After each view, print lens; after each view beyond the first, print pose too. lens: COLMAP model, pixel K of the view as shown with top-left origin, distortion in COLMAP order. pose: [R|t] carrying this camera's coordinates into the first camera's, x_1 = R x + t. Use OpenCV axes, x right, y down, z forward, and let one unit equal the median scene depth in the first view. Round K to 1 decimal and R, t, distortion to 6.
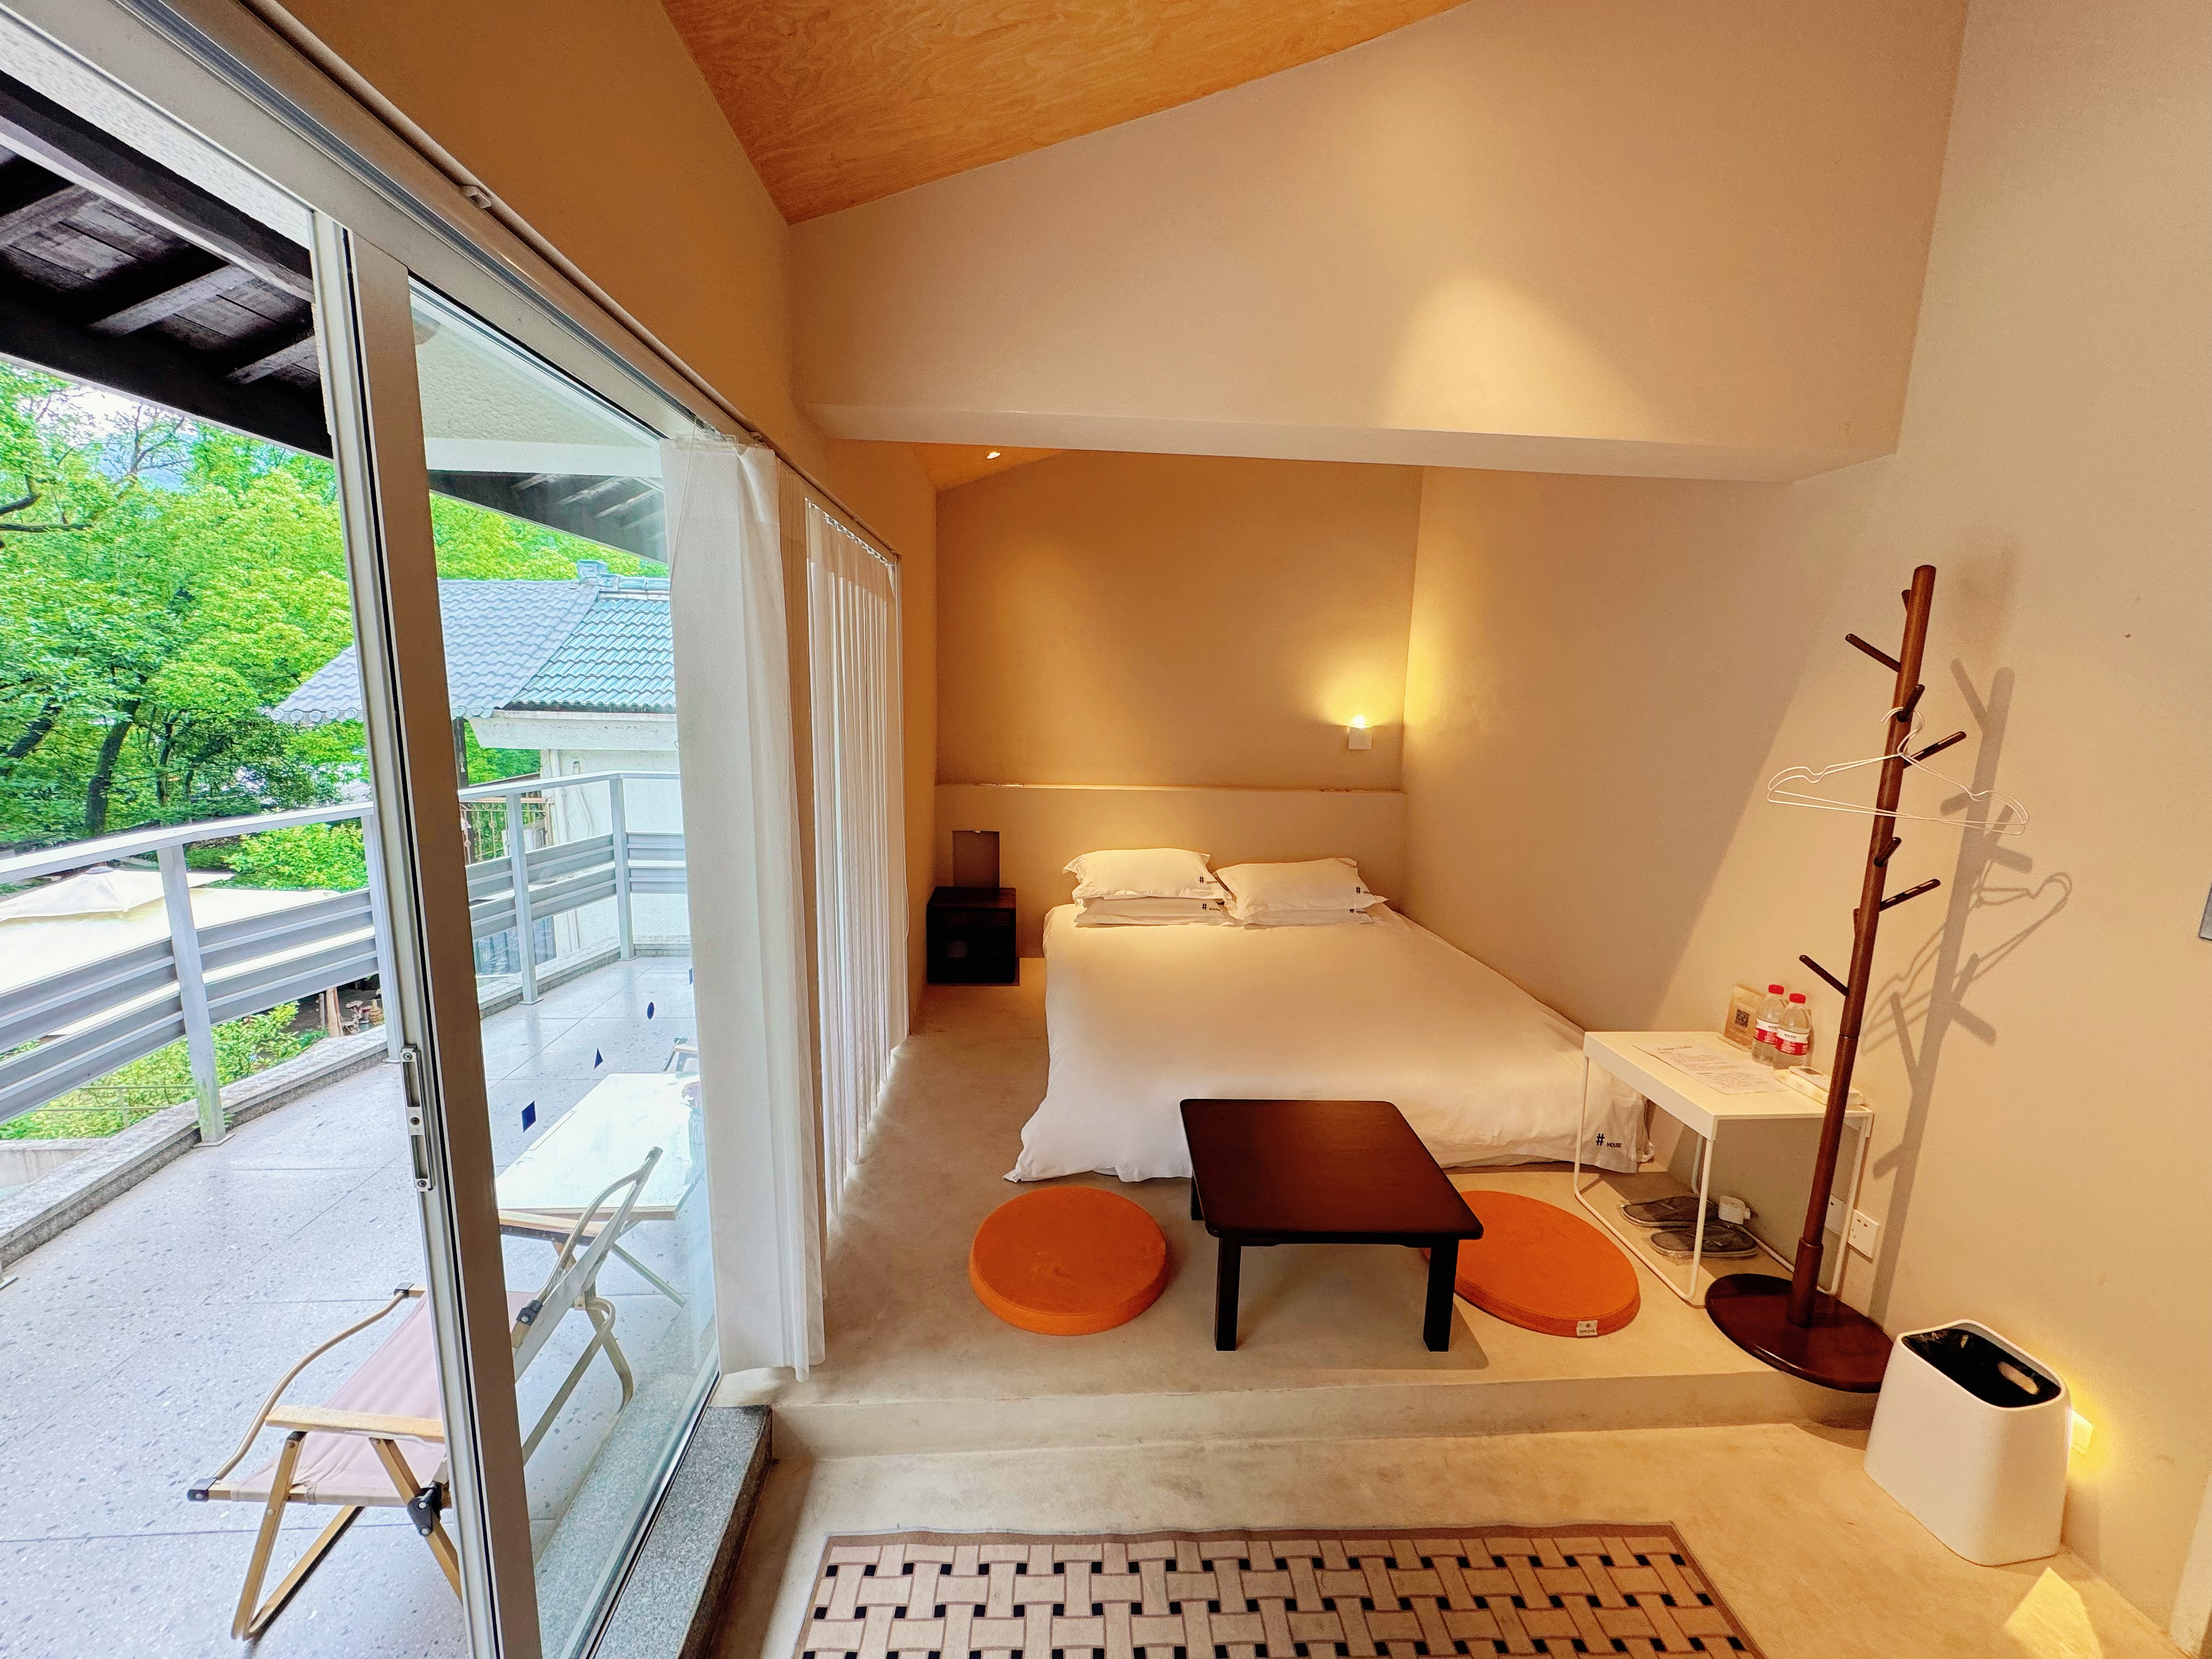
lens RADIAL K [[874.9, 0, 1115.6], [0, 874.9, 832.9], [0, 0, 1]] dist [0.000297, -0.000512]
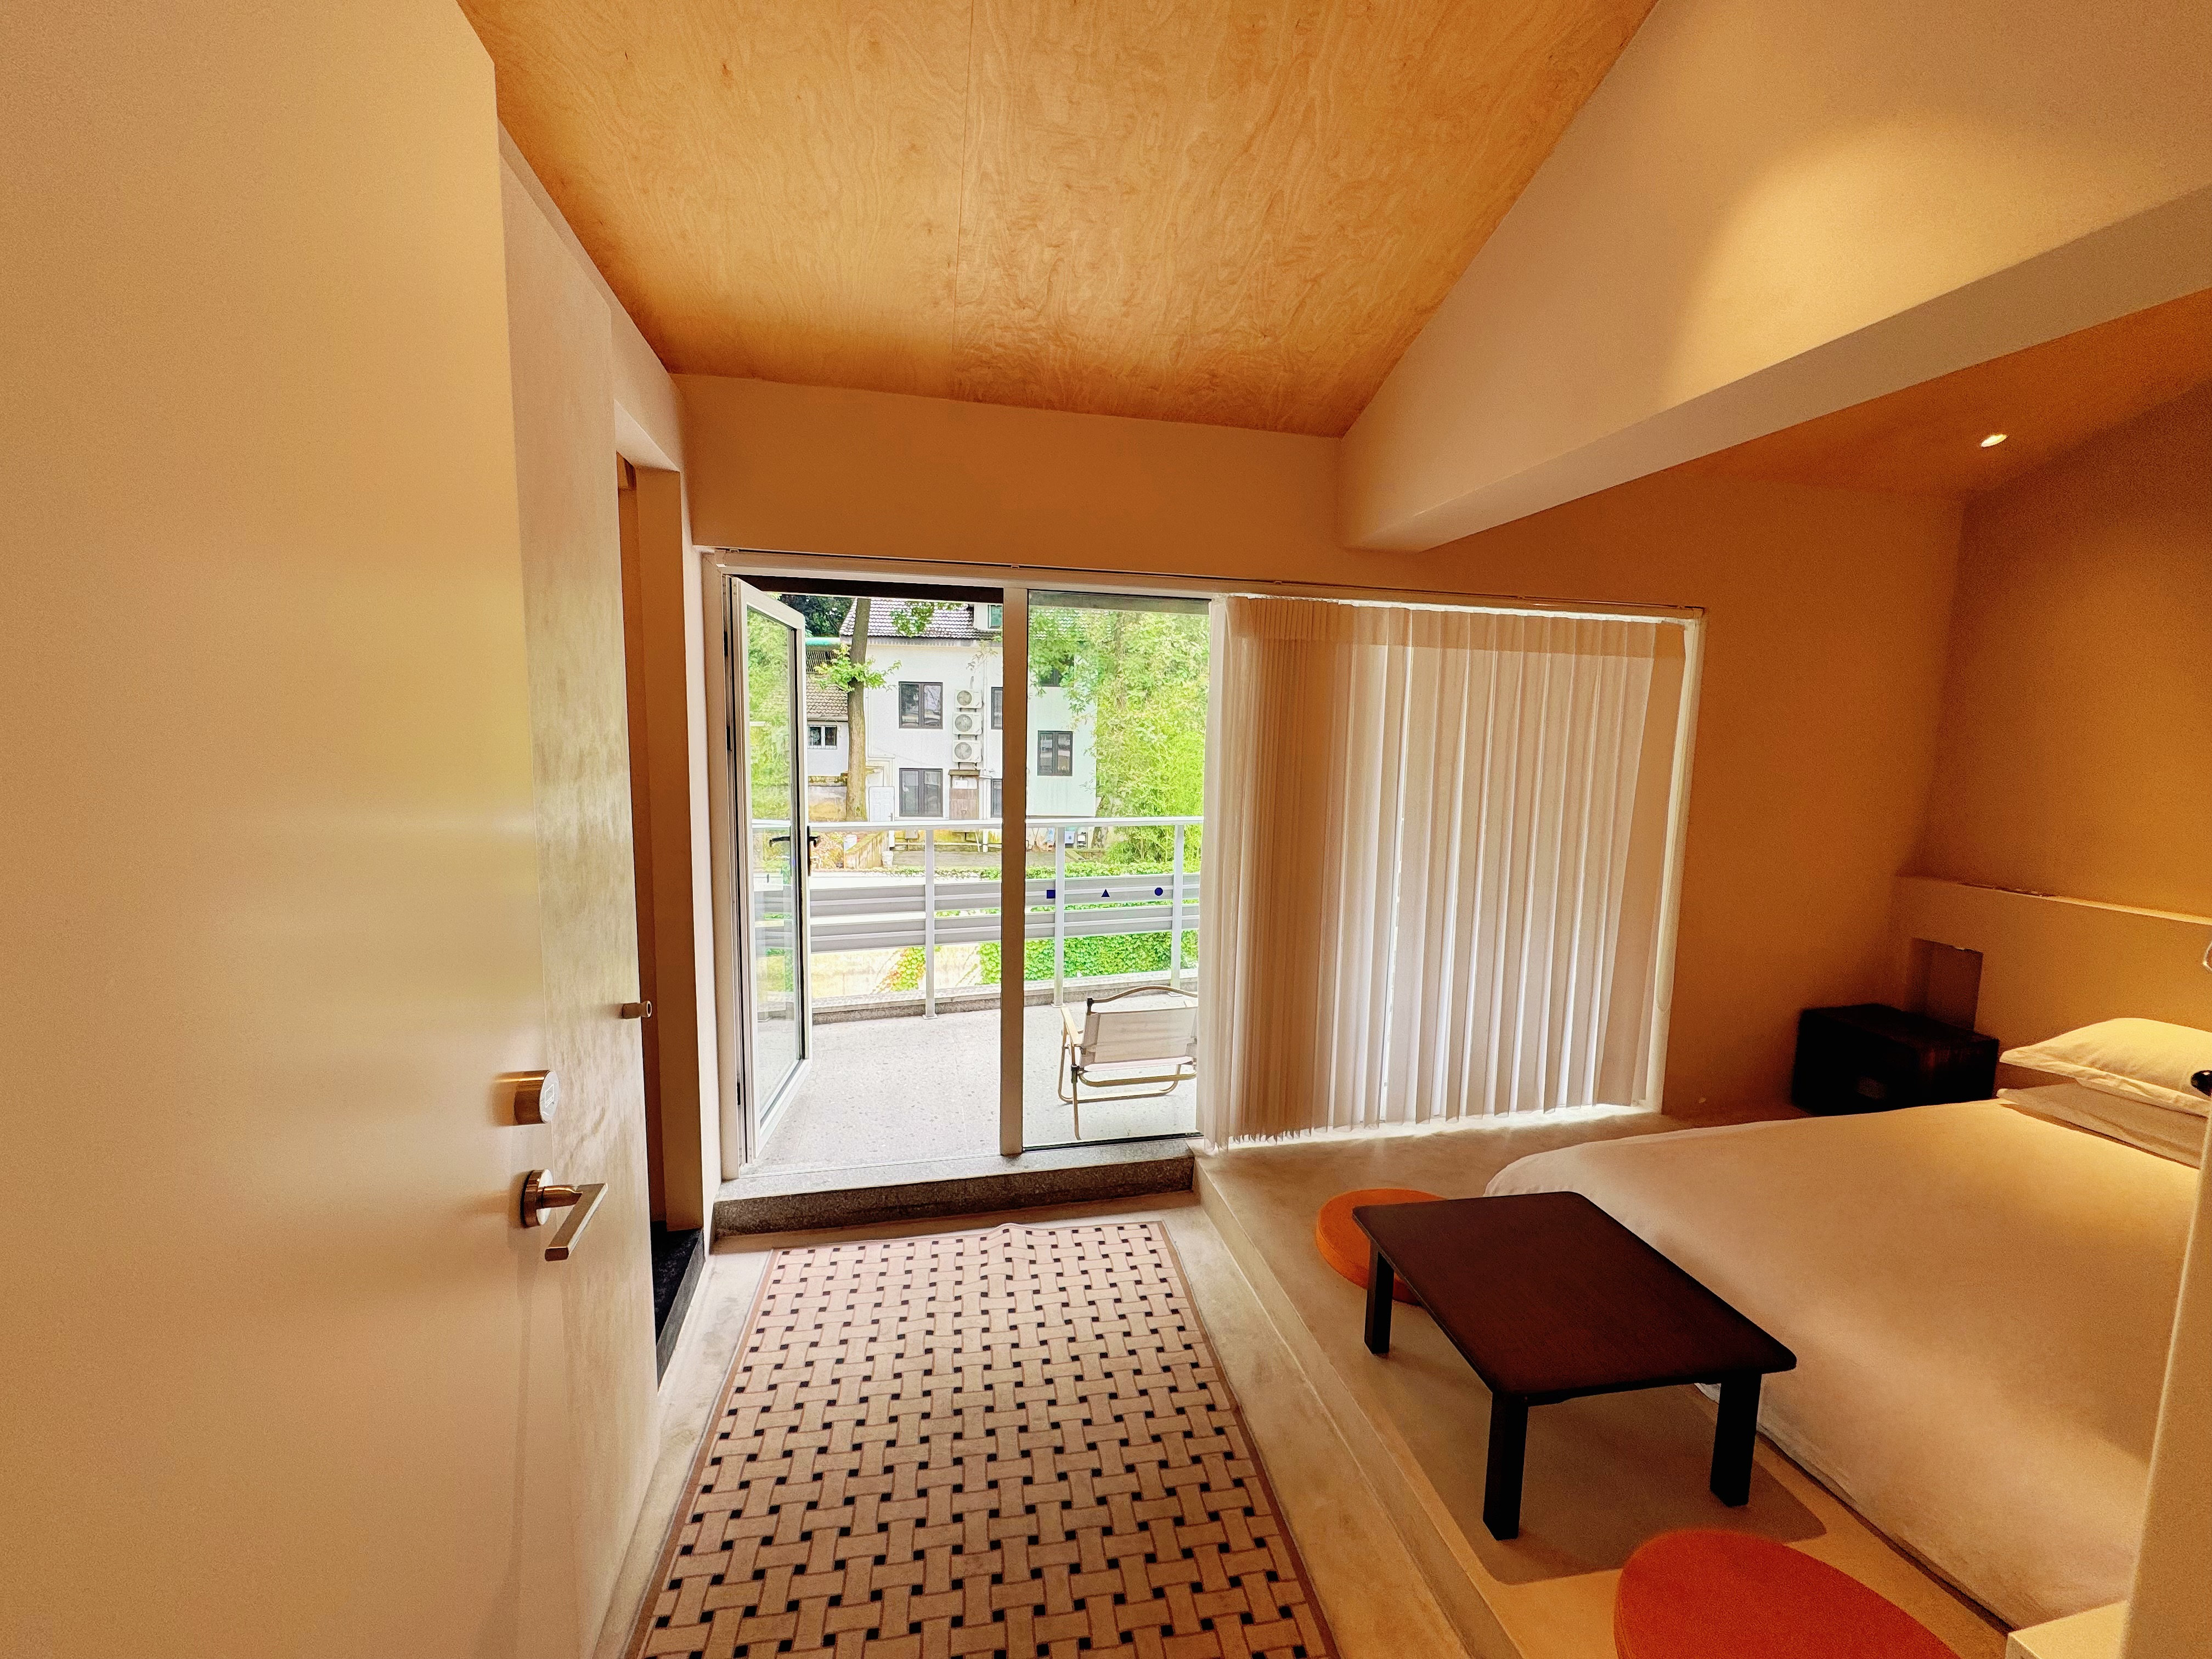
lens RADIAL K [[874.3, 0, 1103.4], [0, 874.3, 830.8], [0, 0, 1]] dist [0.000411, 0.000062]
pose [[0.117054, 0.080821, -0.989831, 1.284562], [-0.179584, 0.981975, 0.058943, -0.031945], [0.976754, 0.170858, 0.129459, 0.526478]]
